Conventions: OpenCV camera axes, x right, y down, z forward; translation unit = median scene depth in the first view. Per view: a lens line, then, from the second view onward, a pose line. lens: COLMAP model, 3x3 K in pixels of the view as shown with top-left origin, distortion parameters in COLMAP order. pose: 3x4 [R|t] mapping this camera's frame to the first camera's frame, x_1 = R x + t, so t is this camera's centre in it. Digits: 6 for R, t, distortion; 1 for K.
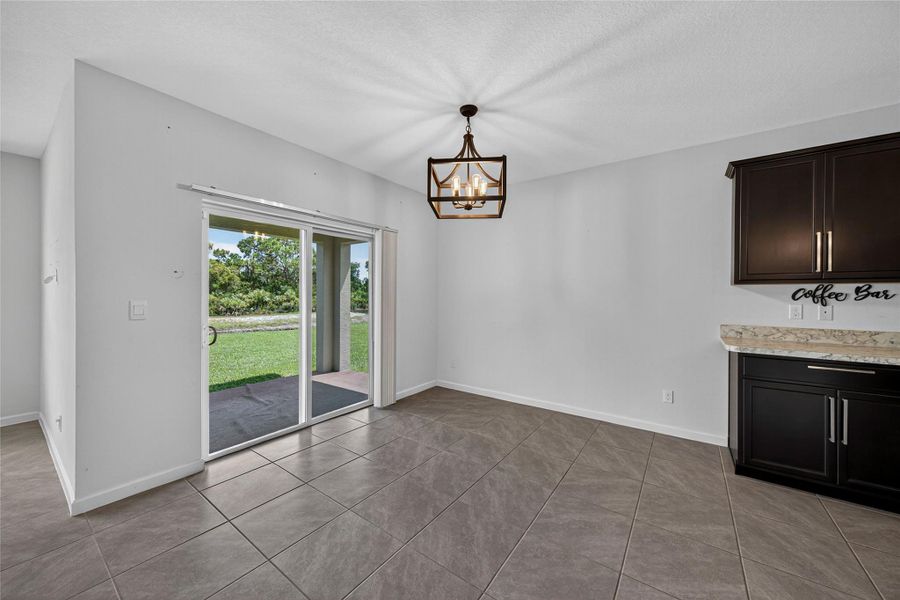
lens RADIAL K [[332.0, 0, 447.7], [0, 332.0, 298.3], [0, 0, 1]] dist [0.001507, 0.000031]
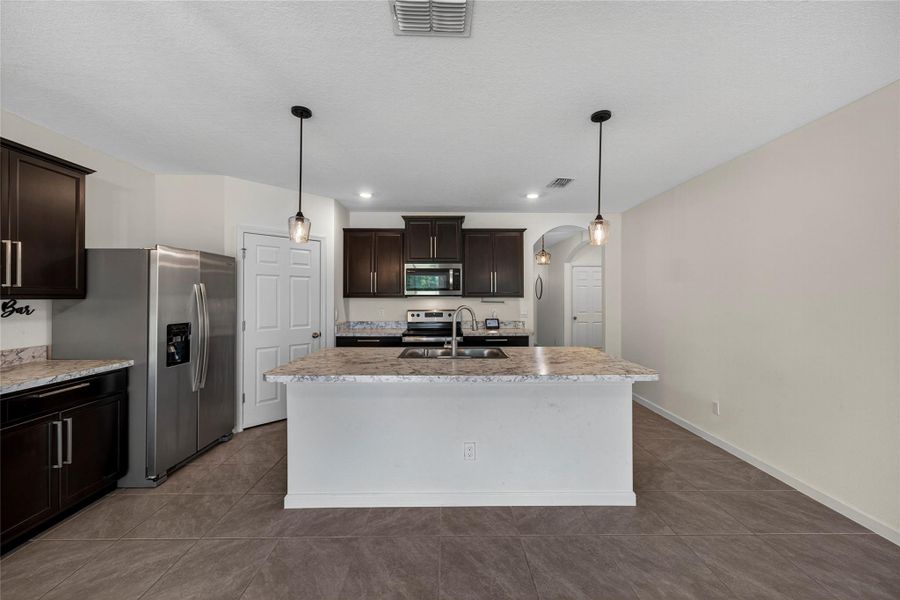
lens RADIAL K [[353.1, 0, 451.8], [0, 353.1, 292.5], [0, 0, 1]] dist [-0.000200, -0.000128]
pose [[-0.607647, 0.002384, 0.794204, -0.283439], [0.003062, 0.999995, -0.000658, -0.057115], [-0.794202, 0.002032, -0.607651, 0.608131]]
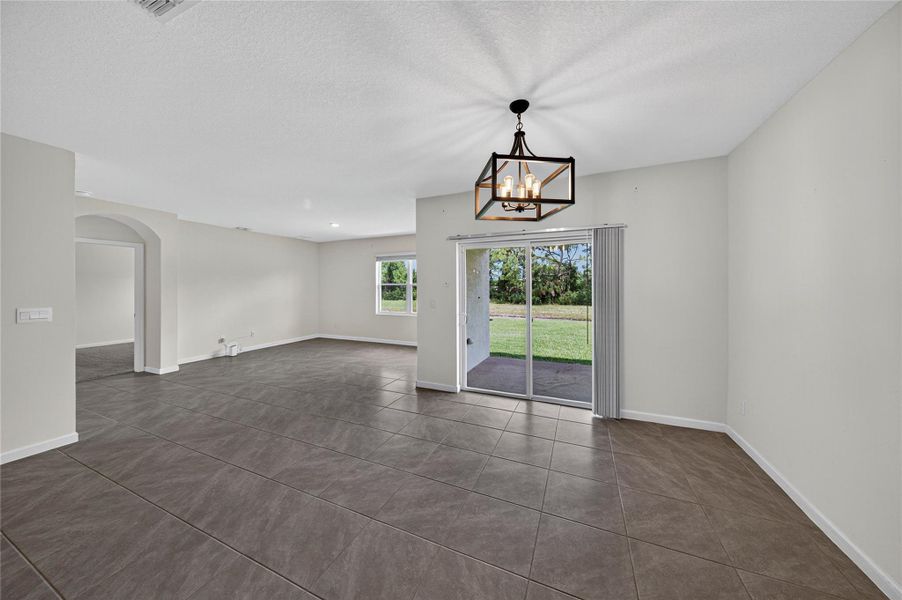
lens RADIAL K [[294.4, 0, 452.8], [0, 294.4, 291.4], [0, 0, 1]] dist [0.000148, -0.000045]
pose [[0.213056, 0.010399, -0.976985, 0.832436], [-0.003653, 0.999945, 0.009847, -0.053478], [0.977033, 0.001471, 0.213082, 0.639604]]
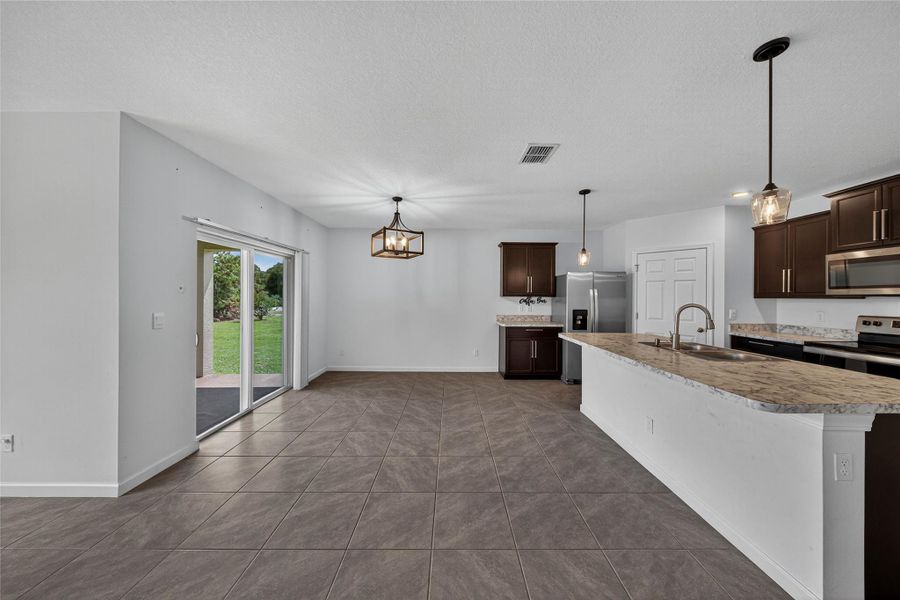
lens RADIAL K [[306.0, 0, 453.0], [0, 306.0, 296.8], [0, 0, 1]] dist [-0.000792, -0.000144]
pose [[0.801648, -0.001322, 0.597794, -0.668015], [0.003651, 0.999990, -0.002684, -0.039488], [-0.597785, 0.004334, 0.801645, -0.475687]]
